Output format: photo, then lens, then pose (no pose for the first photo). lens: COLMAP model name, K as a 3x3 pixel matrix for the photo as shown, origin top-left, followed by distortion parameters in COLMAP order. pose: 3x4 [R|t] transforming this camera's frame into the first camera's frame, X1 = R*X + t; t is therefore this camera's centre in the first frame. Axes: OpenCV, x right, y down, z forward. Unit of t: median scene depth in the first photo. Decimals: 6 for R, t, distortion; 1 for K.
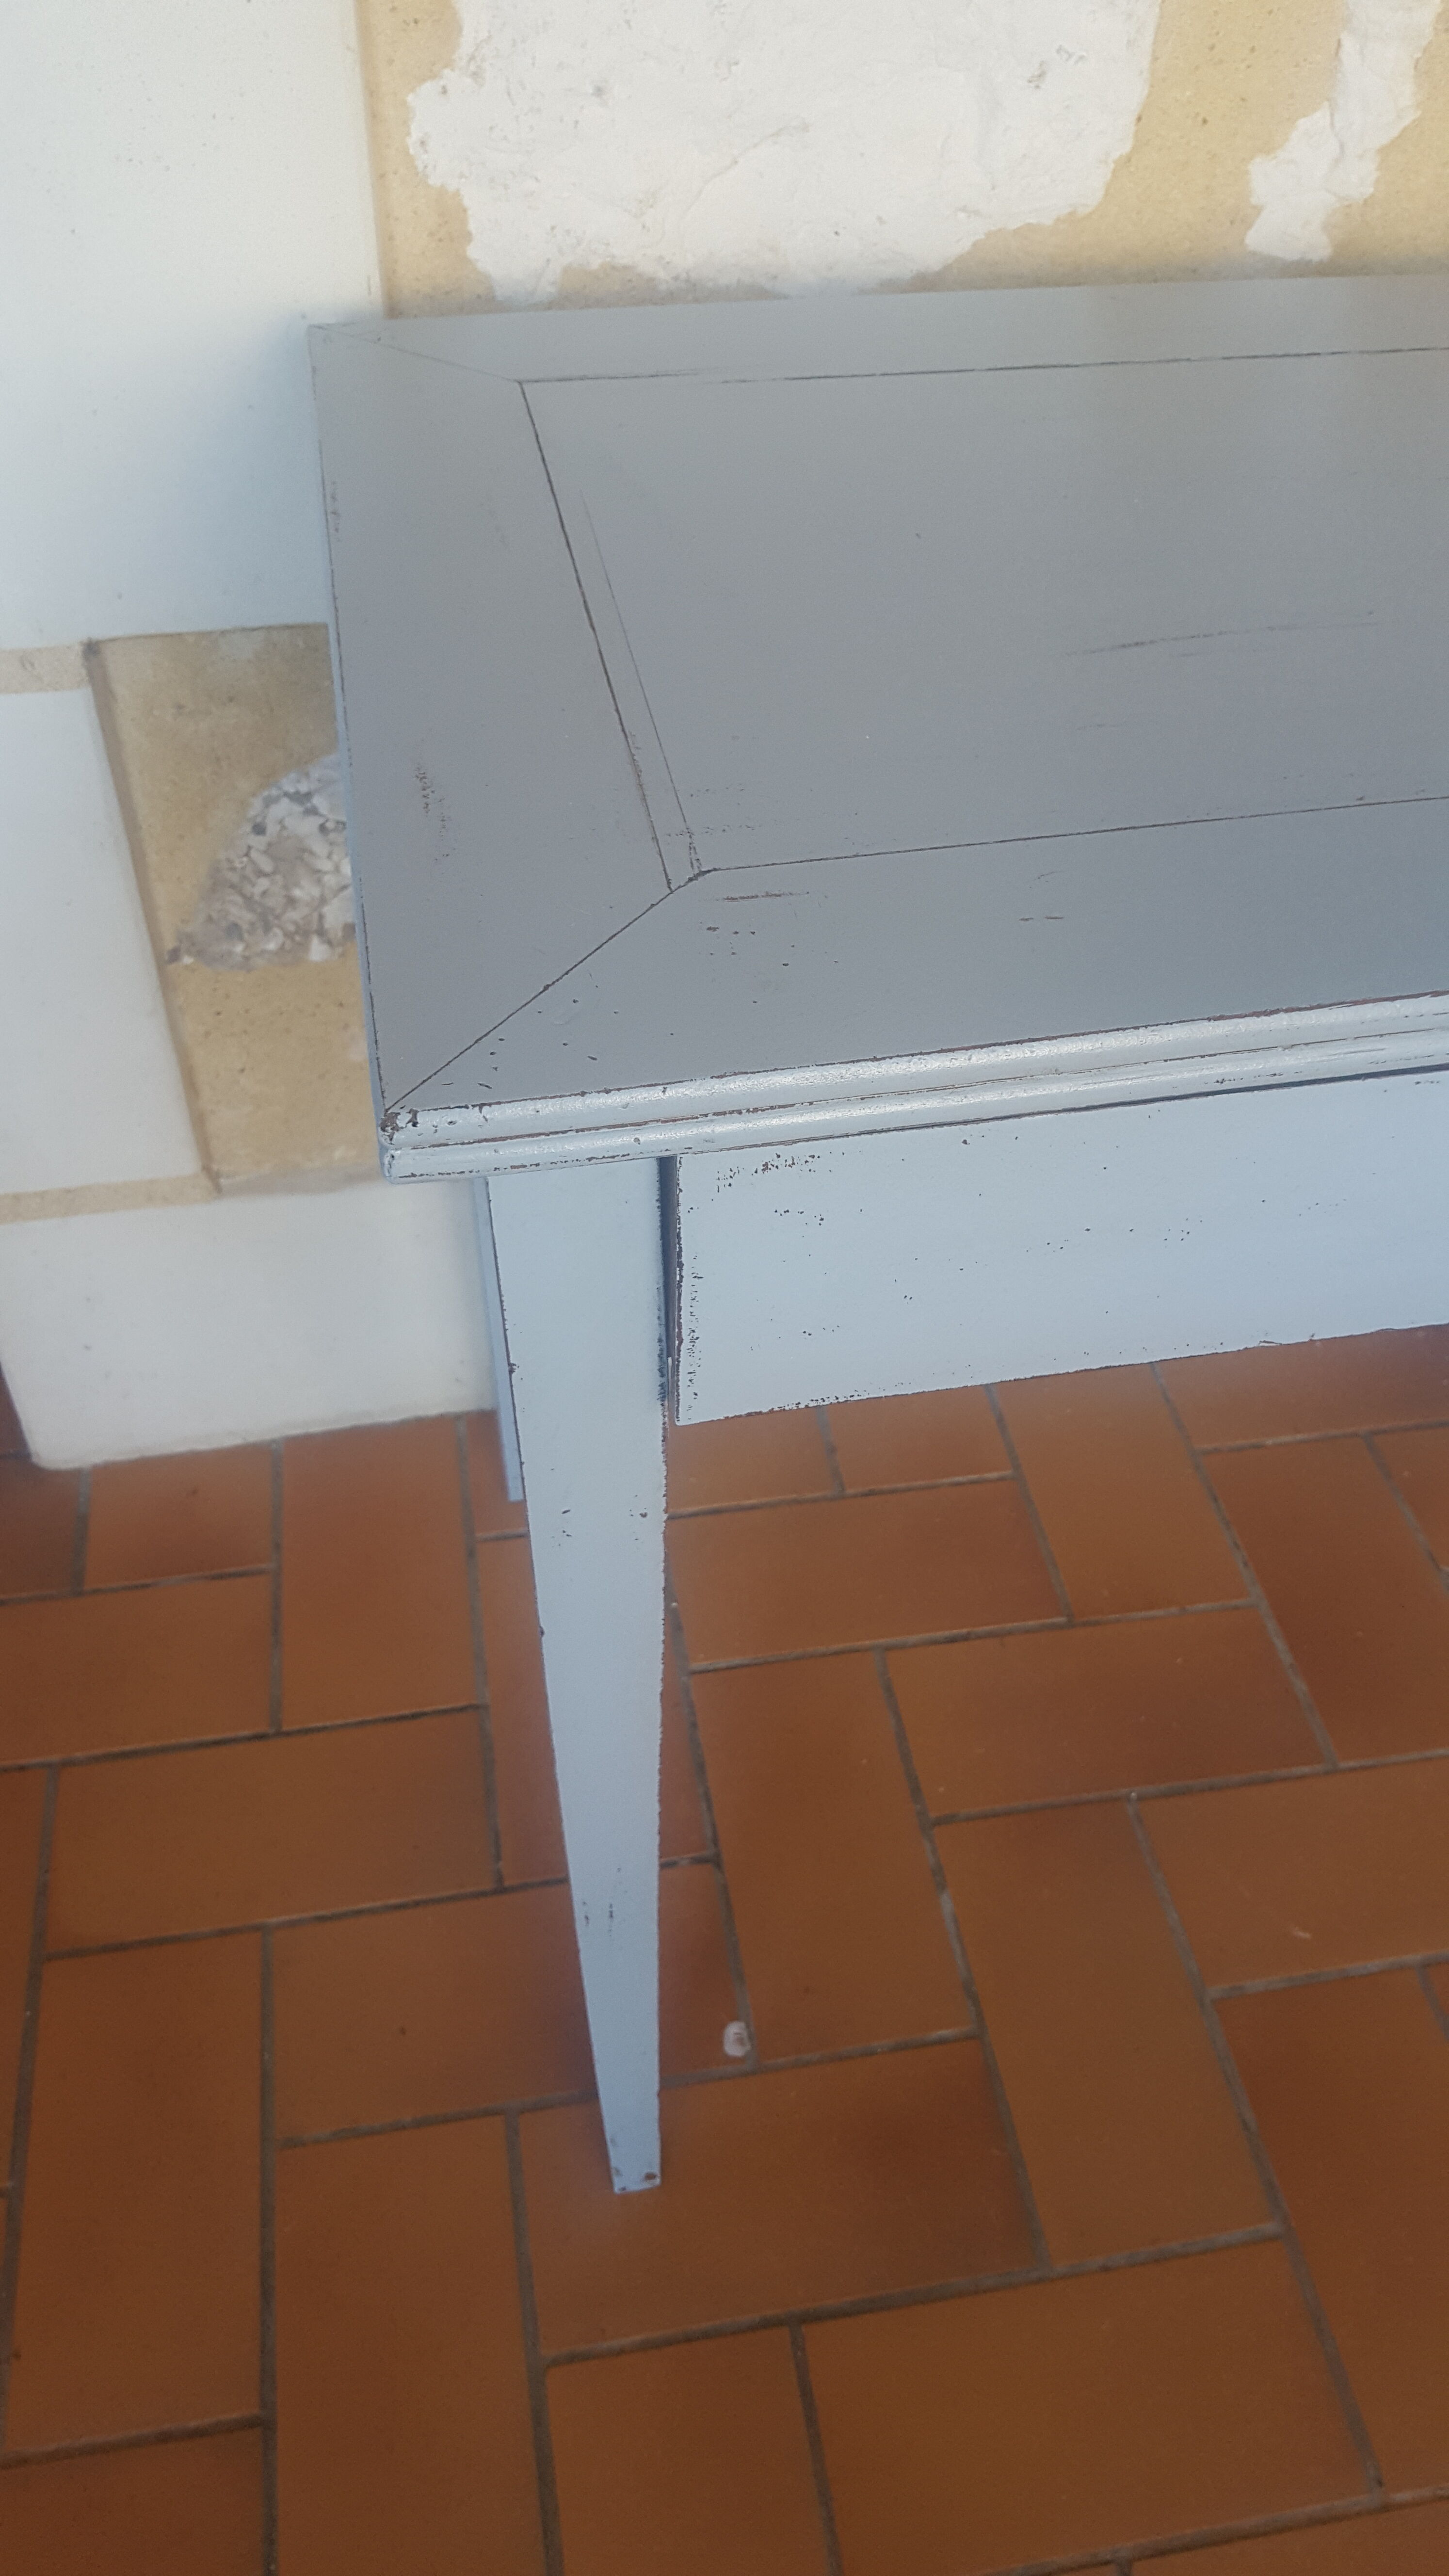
lens RADIAL K [[1991.0, 0, 723.2], [0, 1991.0, 1295.6], [0, 0, 1]] dist [0.072158, -0.153278]
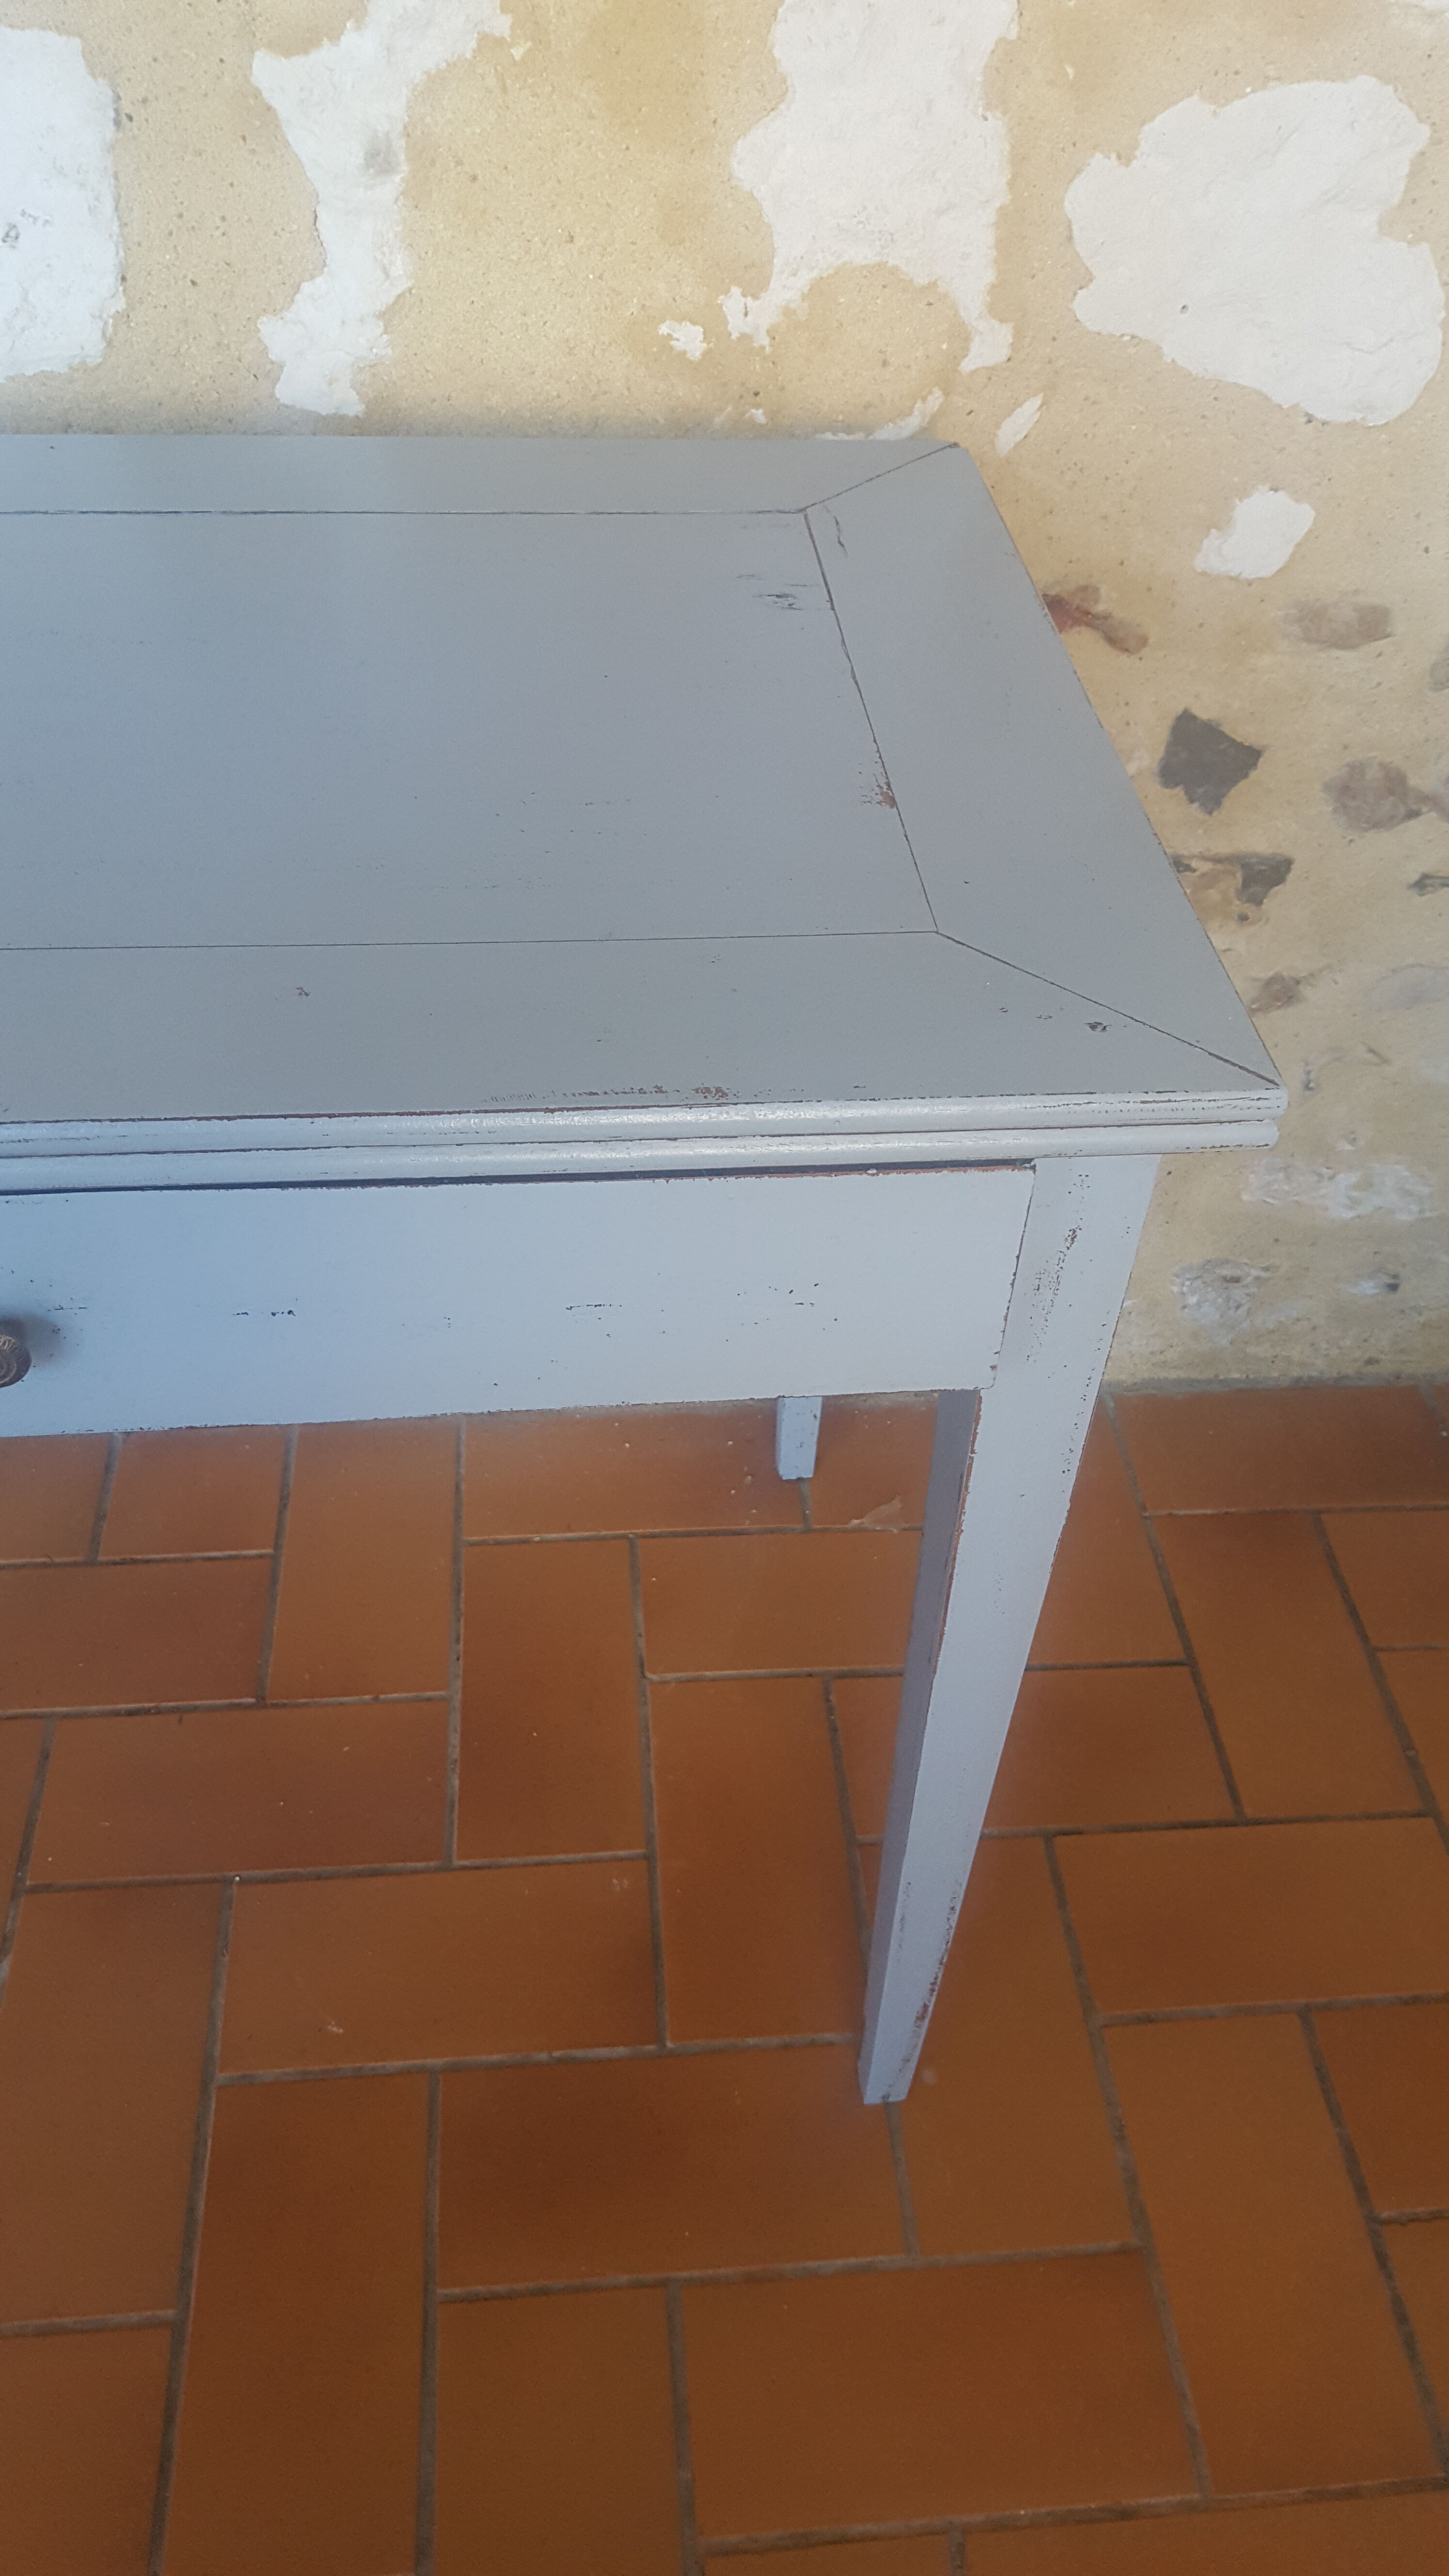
lens RADIAL K [[1991.0, 0, 776.4], [0, 1991.0, 1277.5], [0, 0, 1]] dist [0.072158, -0.153278]
pose [[0.996954, 0.072346, -0.029127, 0.556251], [-0.073266, 0.996803, -0.031873, -0.048909], [0.026728, 0.033910, 0.999067, -0.026049]]
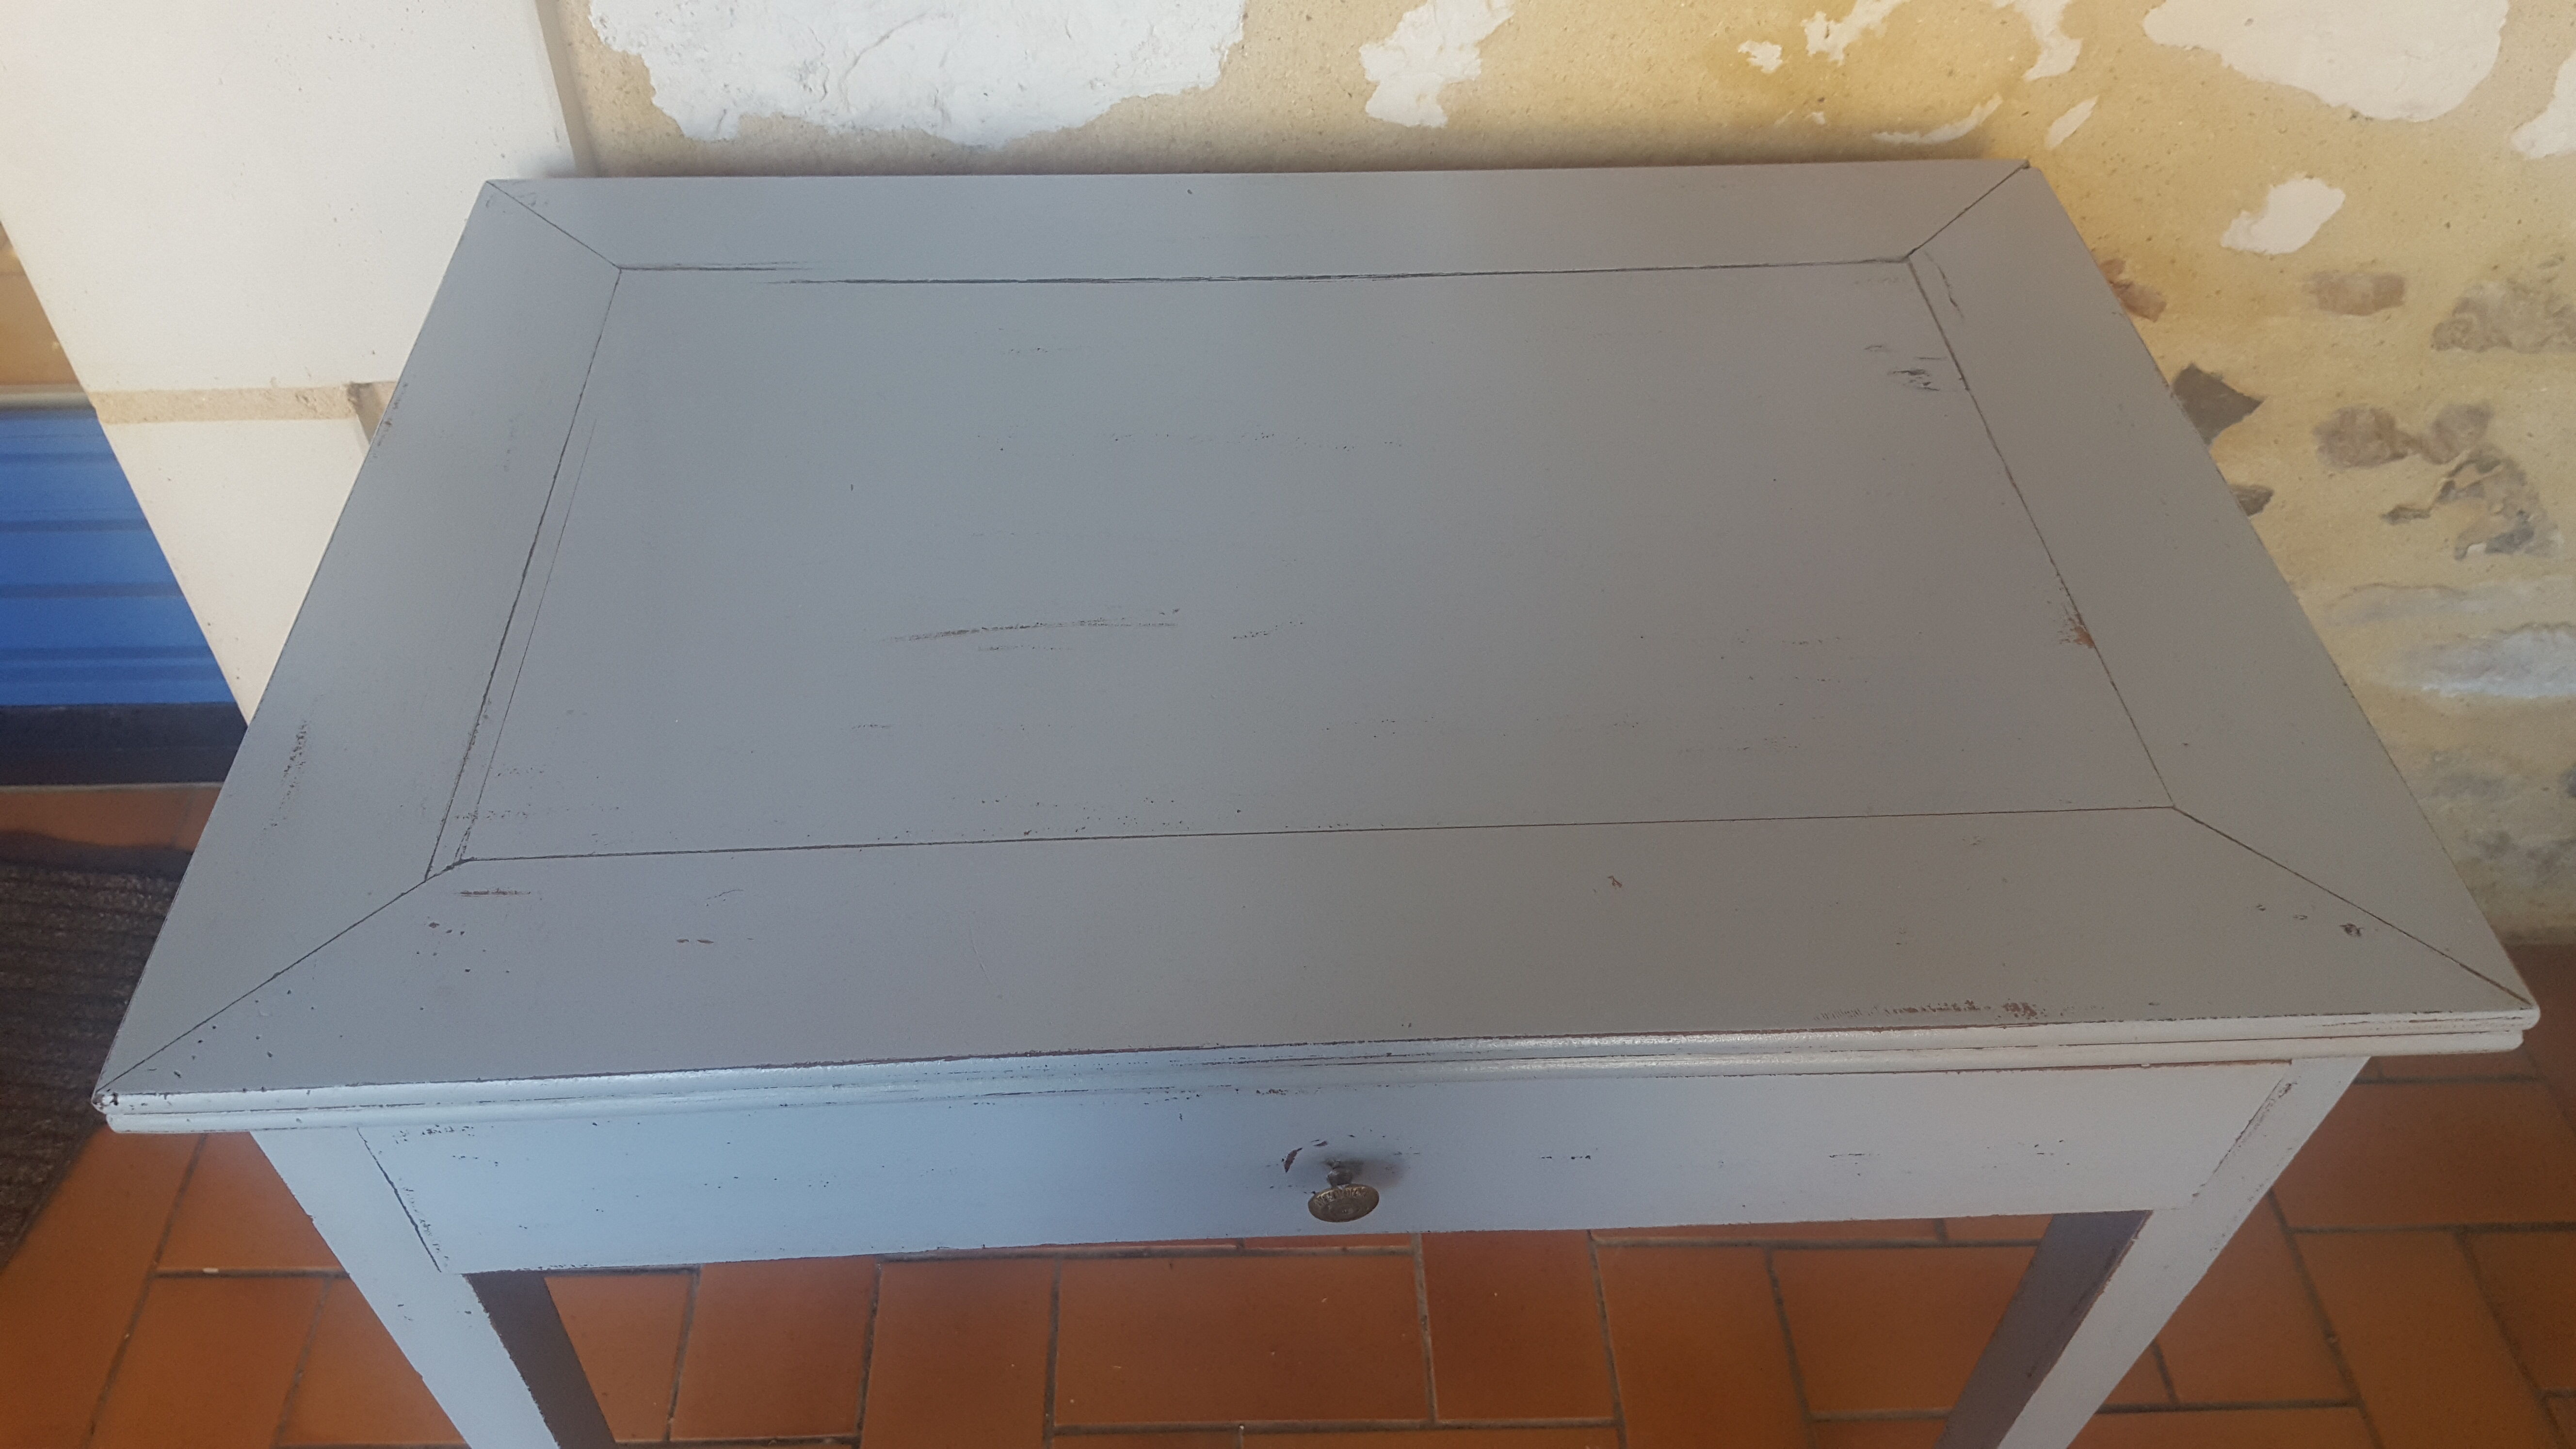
lens RADIAL K [[1991.0, 0, 1268.2], [0, 1991.0, 692.5], [0, 0, 1]] dist [0.072158, -0.153278]
pose [[0.990609, 0.097180, -0.096171, 0.327951], [-0.094905, 0.995093, 0.027964, -0.217092], [0.098417, -0.018575, 0.994972, -0.114557]]
